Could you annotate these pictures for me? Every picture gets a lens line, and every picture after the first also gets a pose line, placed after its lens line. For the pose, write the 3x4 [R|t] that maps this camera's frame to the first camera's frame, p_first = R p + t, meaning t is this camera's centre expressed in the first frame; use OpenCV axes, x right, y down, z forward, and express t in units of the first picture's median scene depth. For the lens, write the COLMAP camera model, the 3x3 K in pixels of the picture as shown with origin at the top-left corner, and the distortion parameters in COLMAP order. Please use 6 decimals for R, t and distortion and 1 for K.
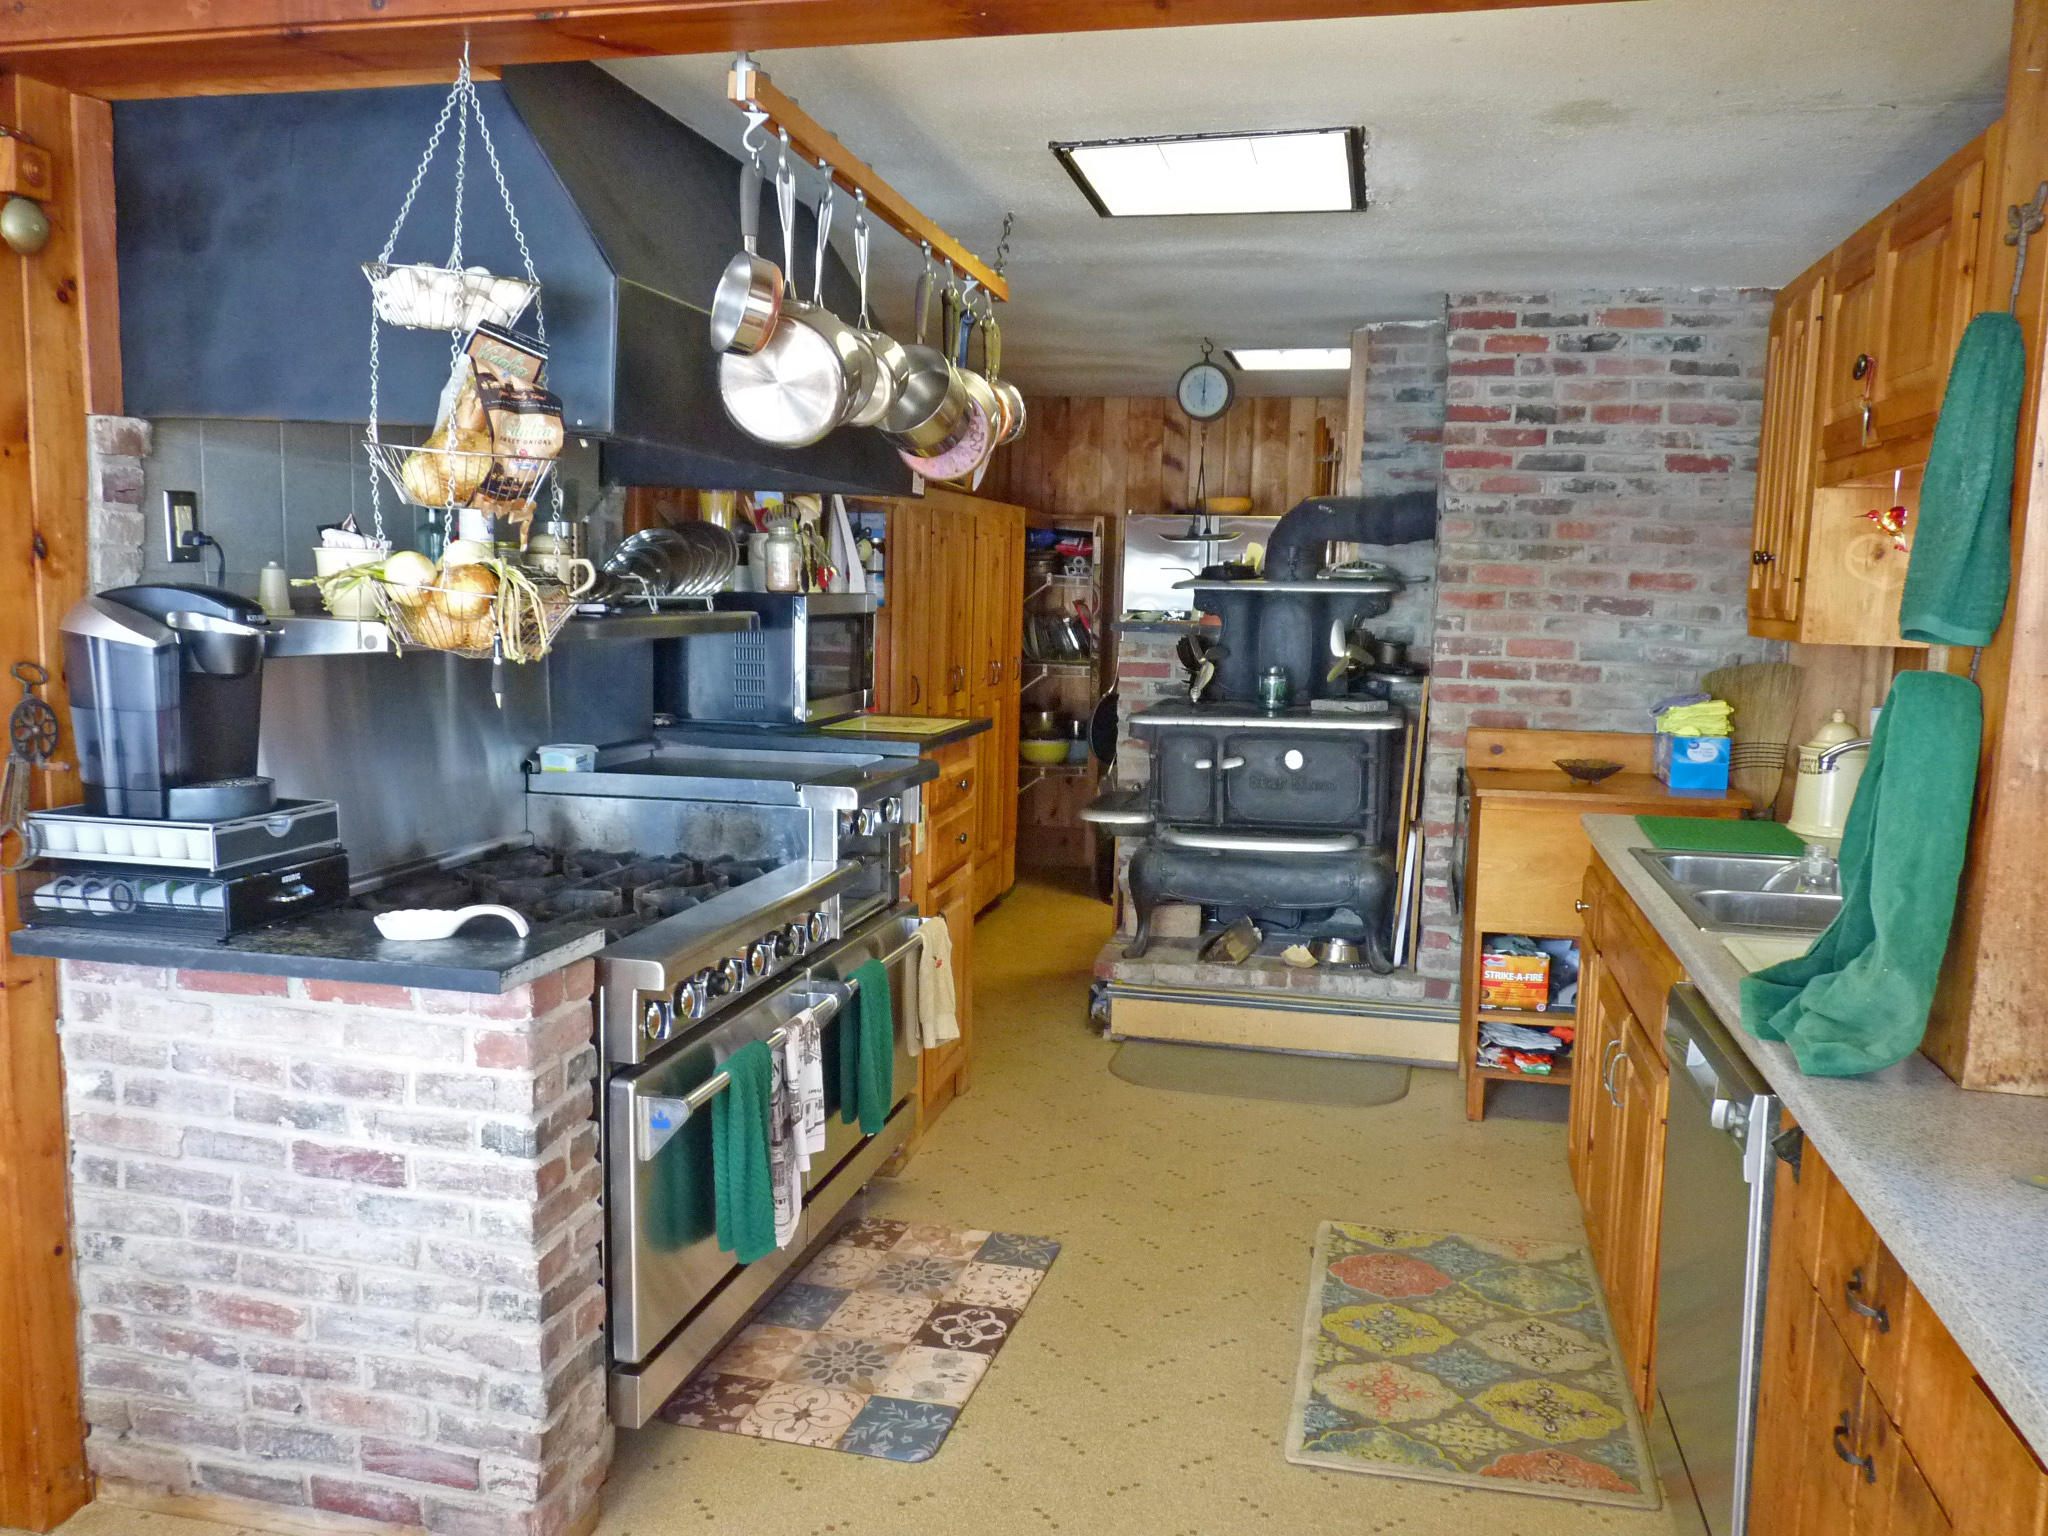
lens RADIAL K [[1635.5, 0, 1025.0], [0, 1635.5, 791.5], [0, 0, 1]] dist [-0.021633, 0.004564]
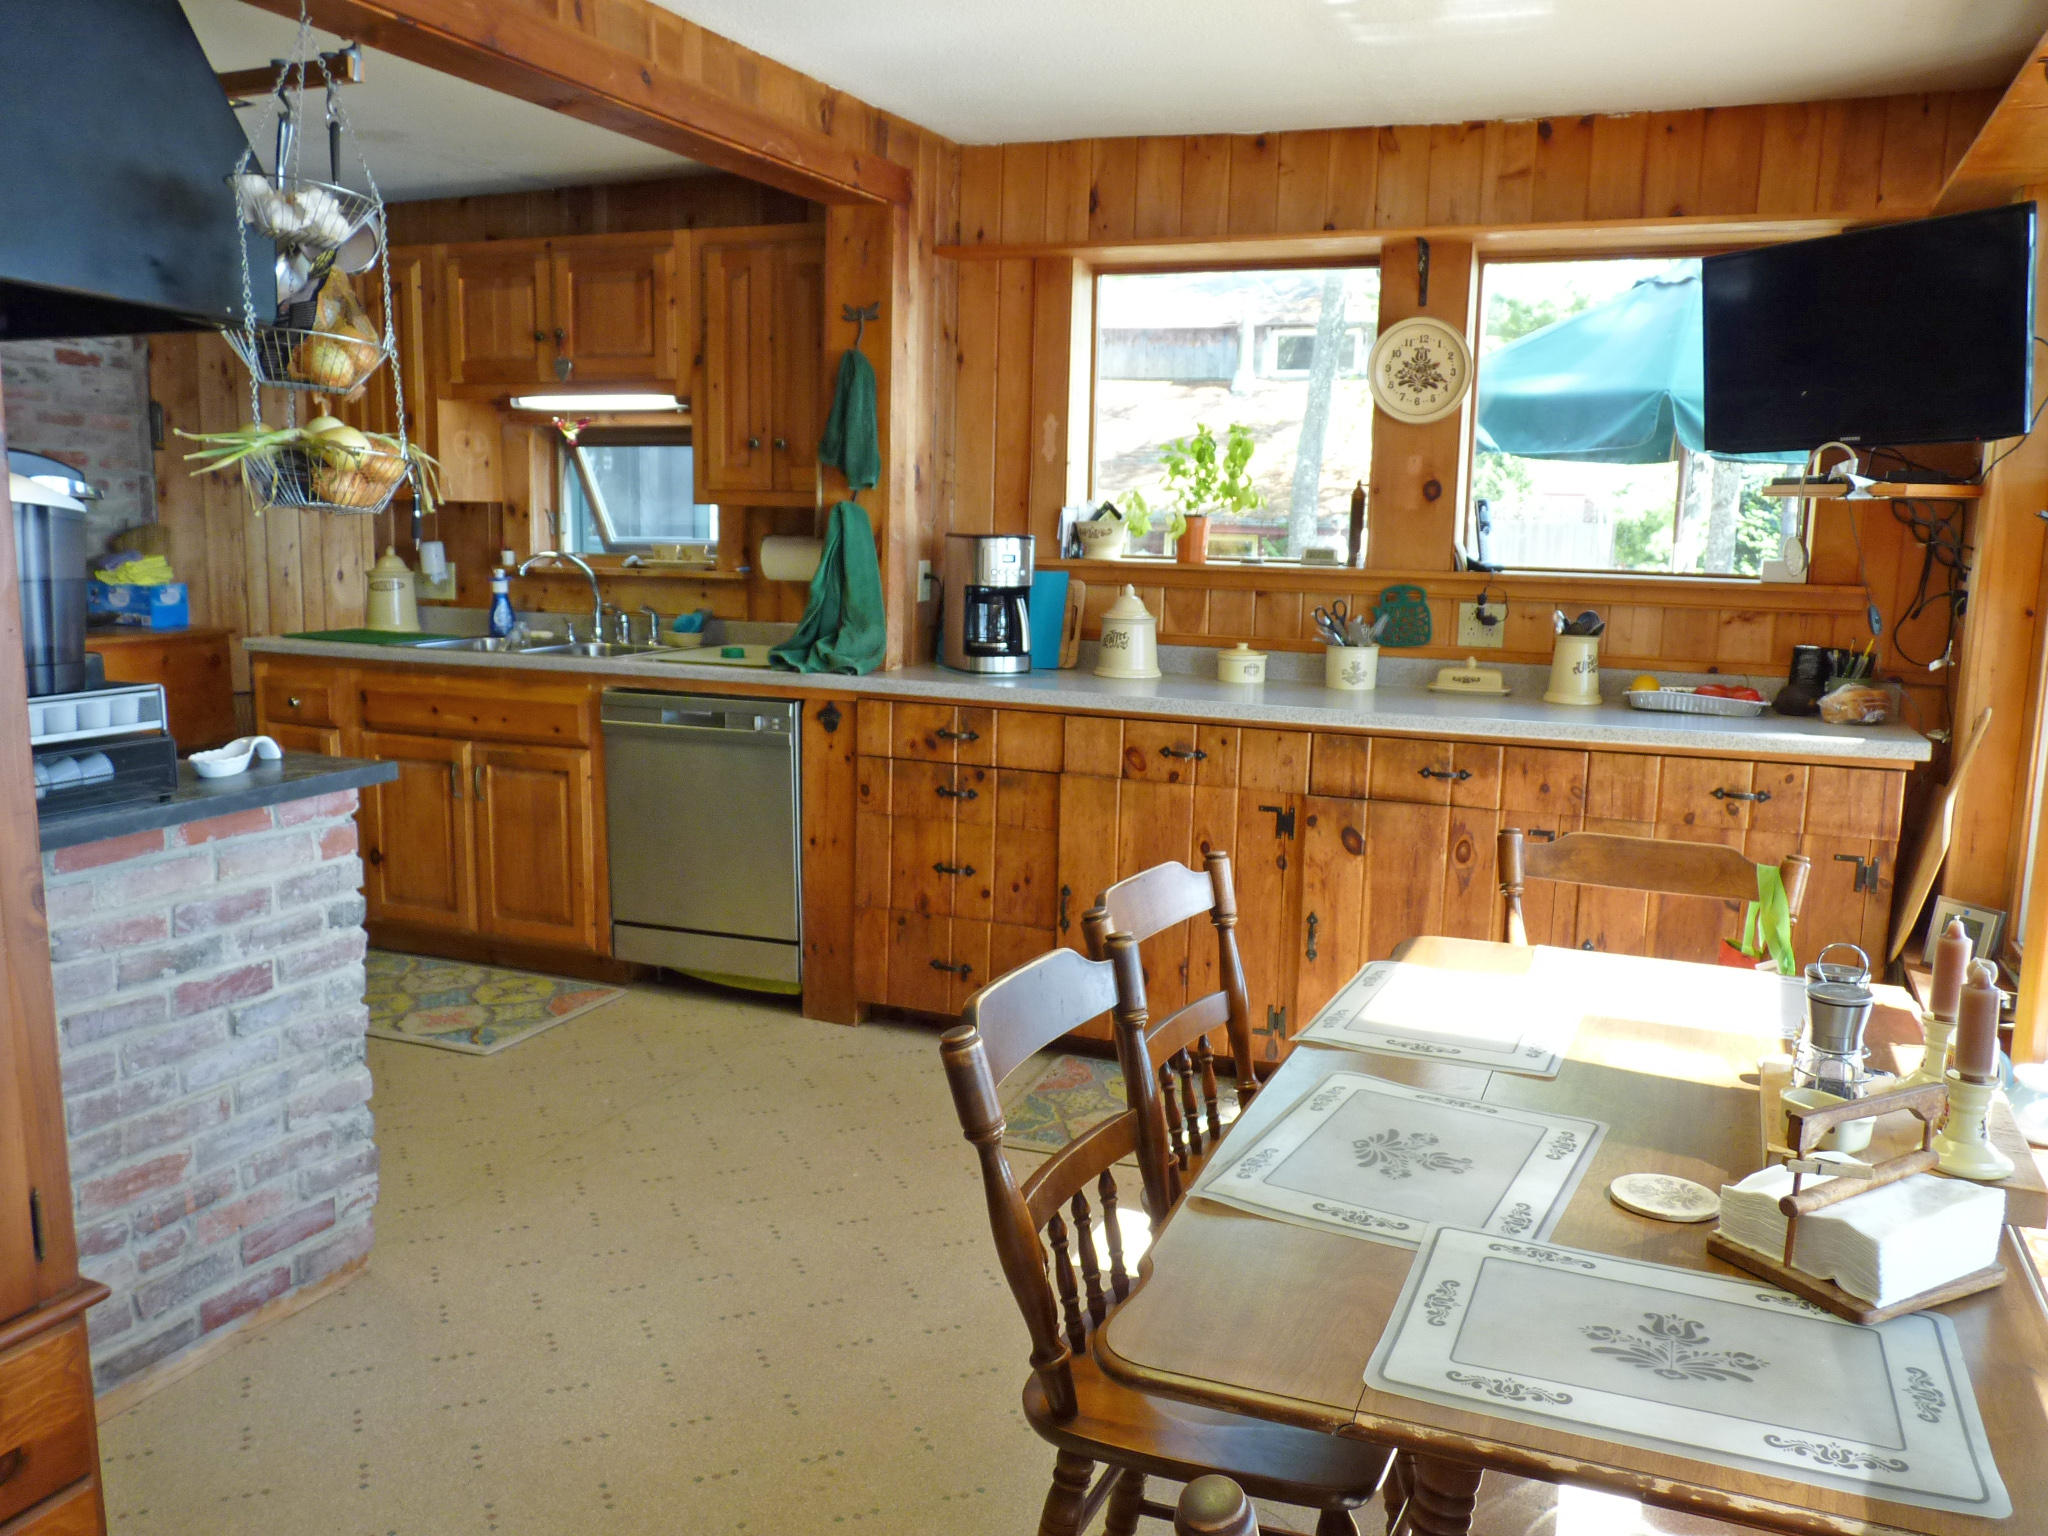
lens RADIAL K [[1635.5, 0, 1025.0], [0, 1635.5, 791.5], [0, 0, 1]] dist [-0.021633, 0.004564]
pose [[0.165716, -0.185762, 0.968520, -1.325929], [0.114371, 0.979092, 0.168220, -0.022552], [-0.979519, 0.082894, 0.183497, 0.255593]]
